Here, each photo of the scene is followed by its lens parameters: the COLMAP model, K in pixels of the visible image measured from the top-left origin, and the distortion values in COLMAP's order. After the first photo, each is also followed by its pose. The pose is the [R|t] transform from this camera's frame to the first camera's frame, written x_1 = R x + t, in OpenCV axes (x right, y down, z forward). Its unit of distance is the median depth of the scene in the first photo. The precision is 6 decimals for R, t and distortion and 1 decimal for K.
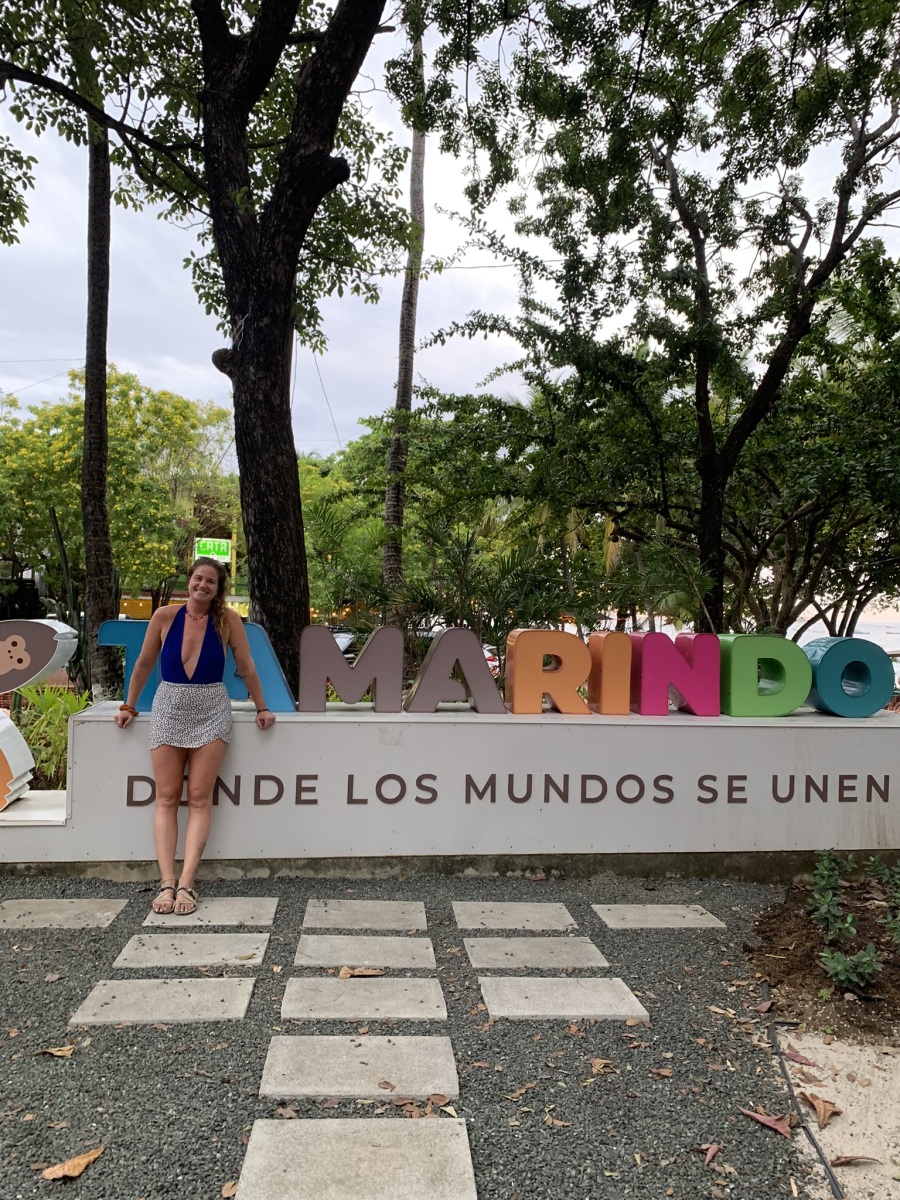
lens RADIAL K [[899.5, 0, 450.0], [0, 899.5, 600.0], [0, 0, 1]] dist [0.008072, -0.002558]
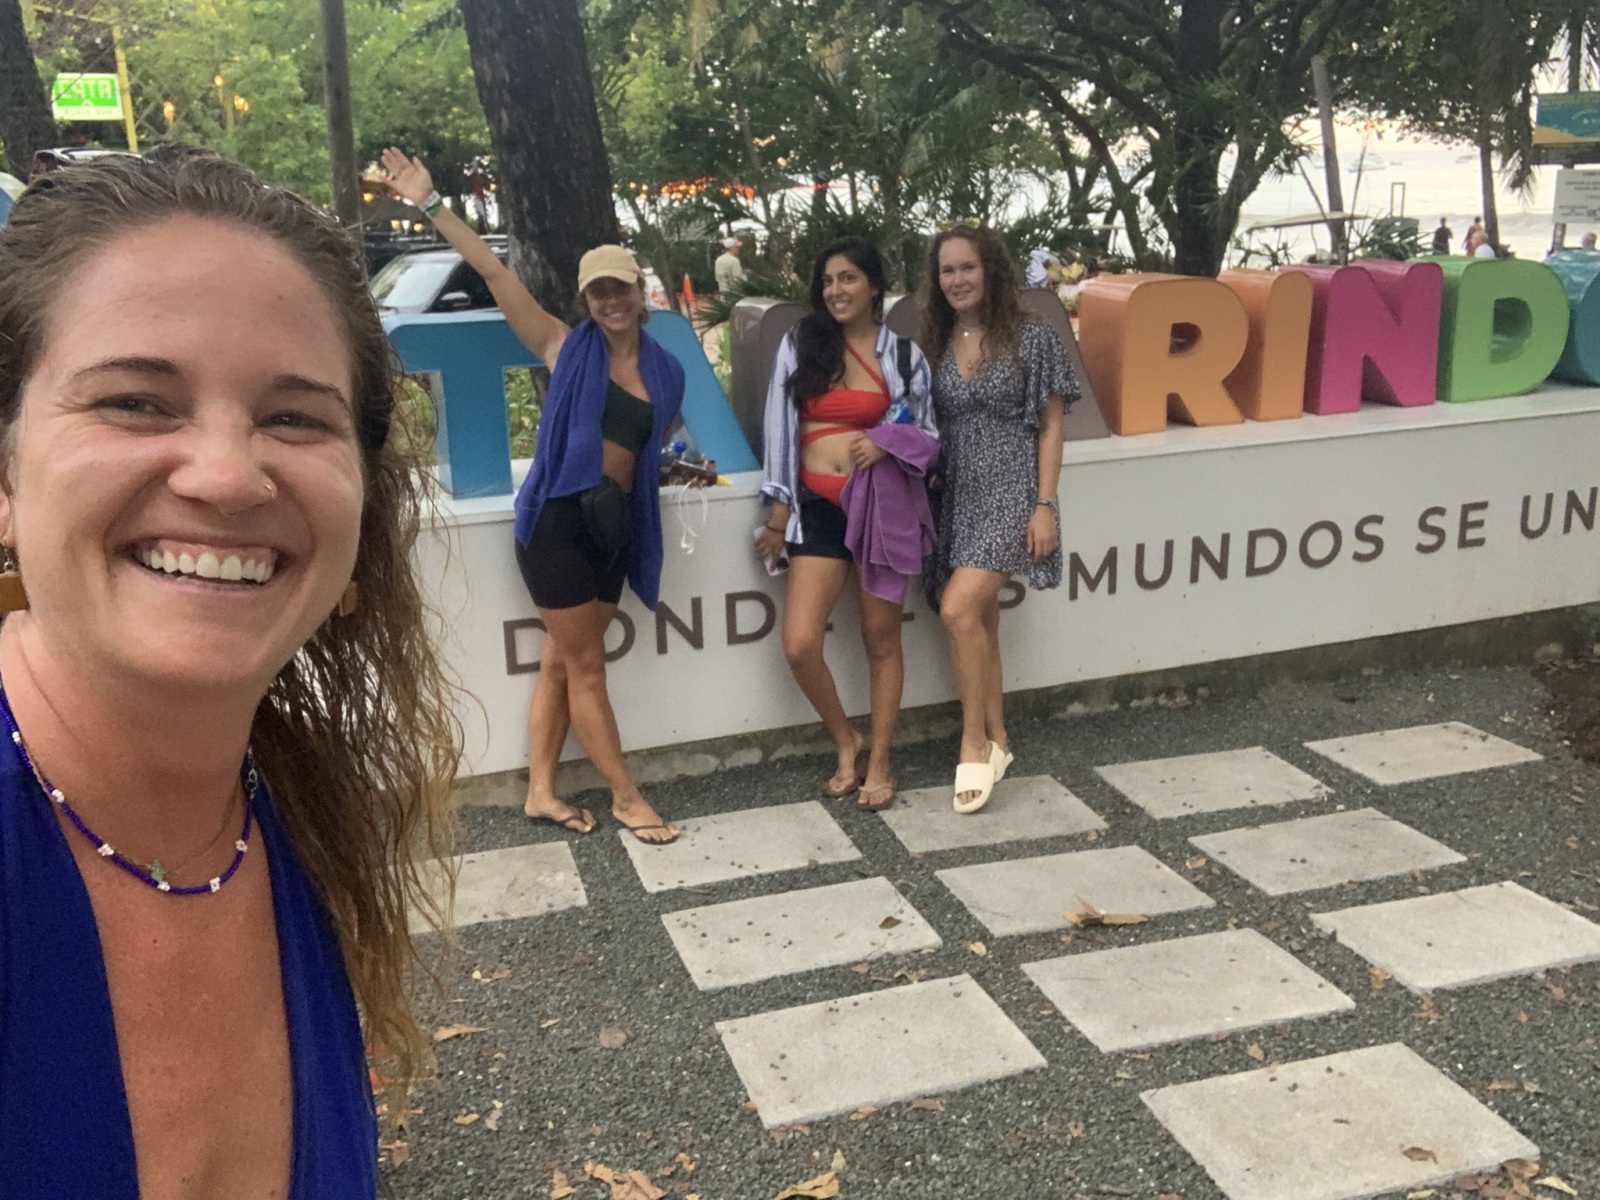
lens RADIAL K [[1458.5, 0, 800.0], [0, 1458.5, 600.0], [0, 0, 1]] dist [0.145200, -0.275447]
pose [[0.979418, -0.105302, 0.172197, -0.325738], [0.051290, 0.954964, 0.292255, -0.060929], [-0.195217, -0.277408, 0.940710, 0.148652]]
